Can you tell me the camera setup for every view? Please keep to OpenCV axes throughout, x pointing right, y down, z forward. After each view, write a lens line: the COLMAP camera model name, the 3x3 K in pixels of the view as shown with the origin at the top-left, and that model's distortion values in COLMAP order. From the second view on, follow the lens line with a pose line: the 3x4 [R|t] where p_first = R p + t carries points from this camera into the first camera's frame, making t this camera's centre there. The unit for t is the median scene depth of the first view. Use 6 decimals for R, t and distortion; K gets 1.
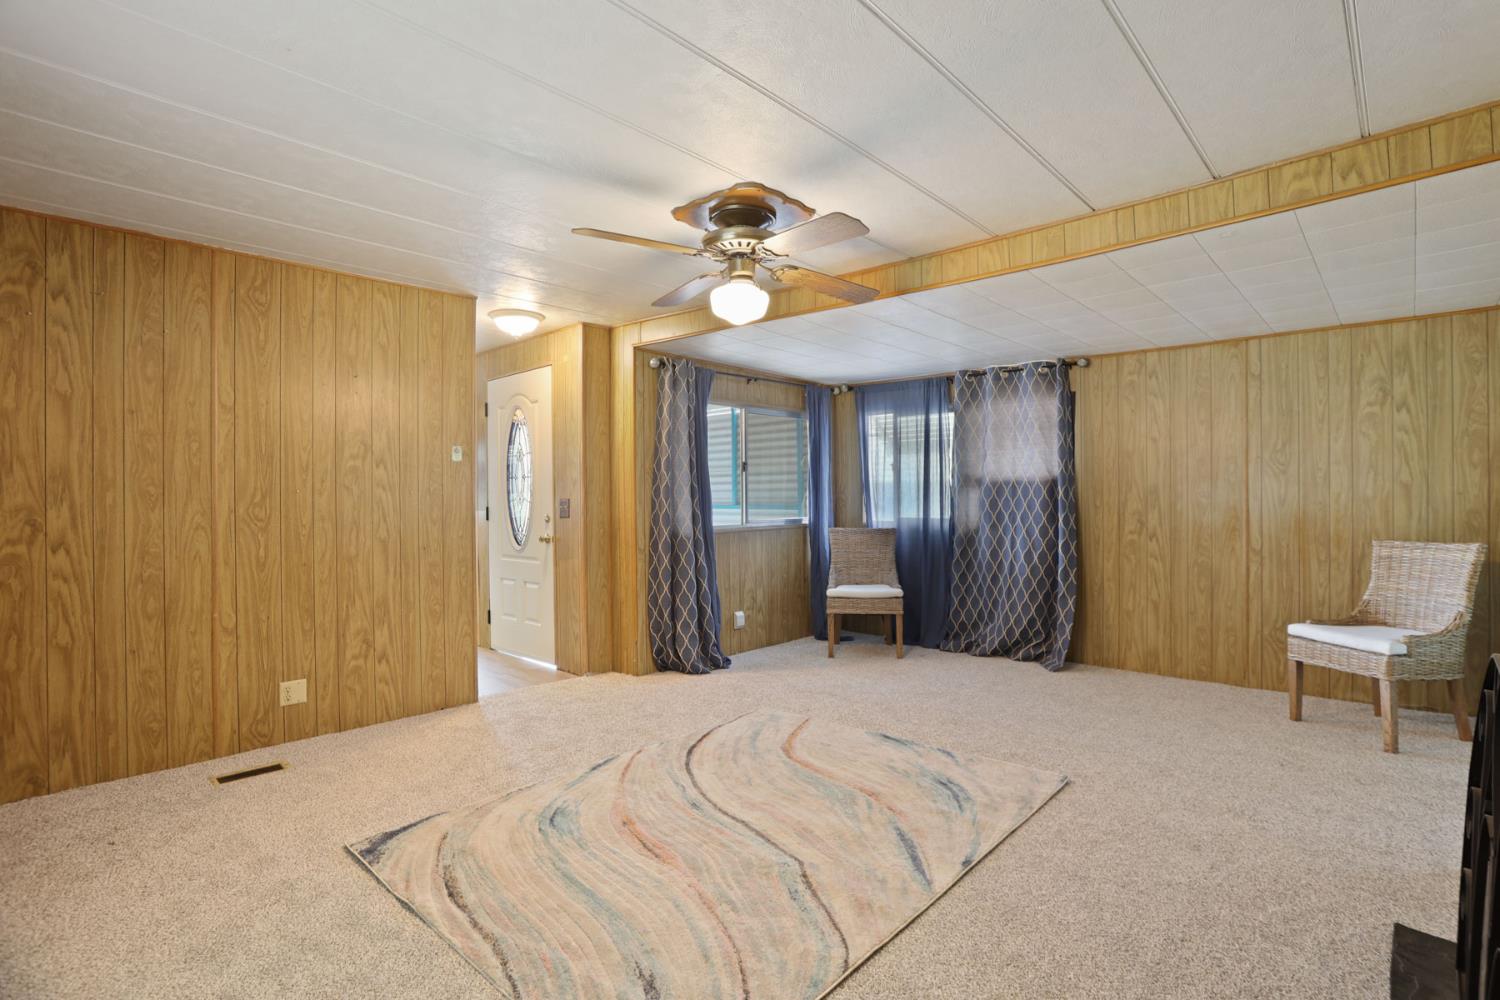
lens RADIAL K [[700.7, 0, 753.3], [0, 700.7, 494.3], [0, 0, 1]] dist [-0.075931, 0.030578]
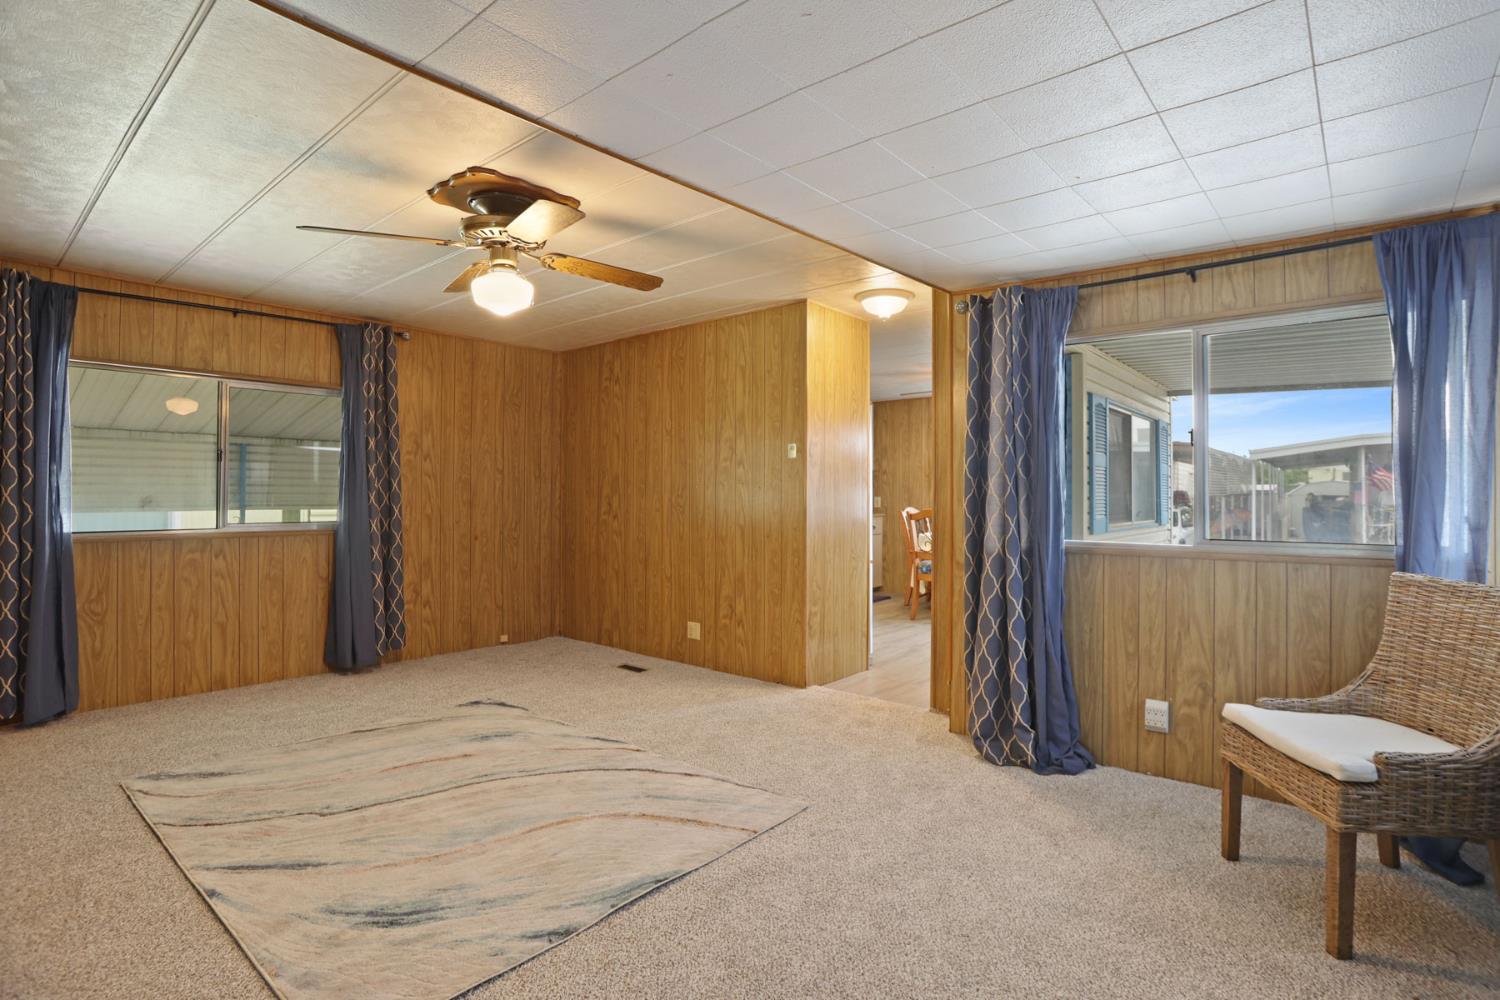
lens RADIAL K [[700.7, 0, 753.3], [0, 700.7, 494.3], [0, 0, 1]] dist [-0.075931, 0.030578]
pose [[0.084863, 0.004057, -0.996384, 0.810718], [-0.001995, 0.999990, 0.003902, 0.005540], [0.996391, 0.001657, 0.084870, 1.061118]]
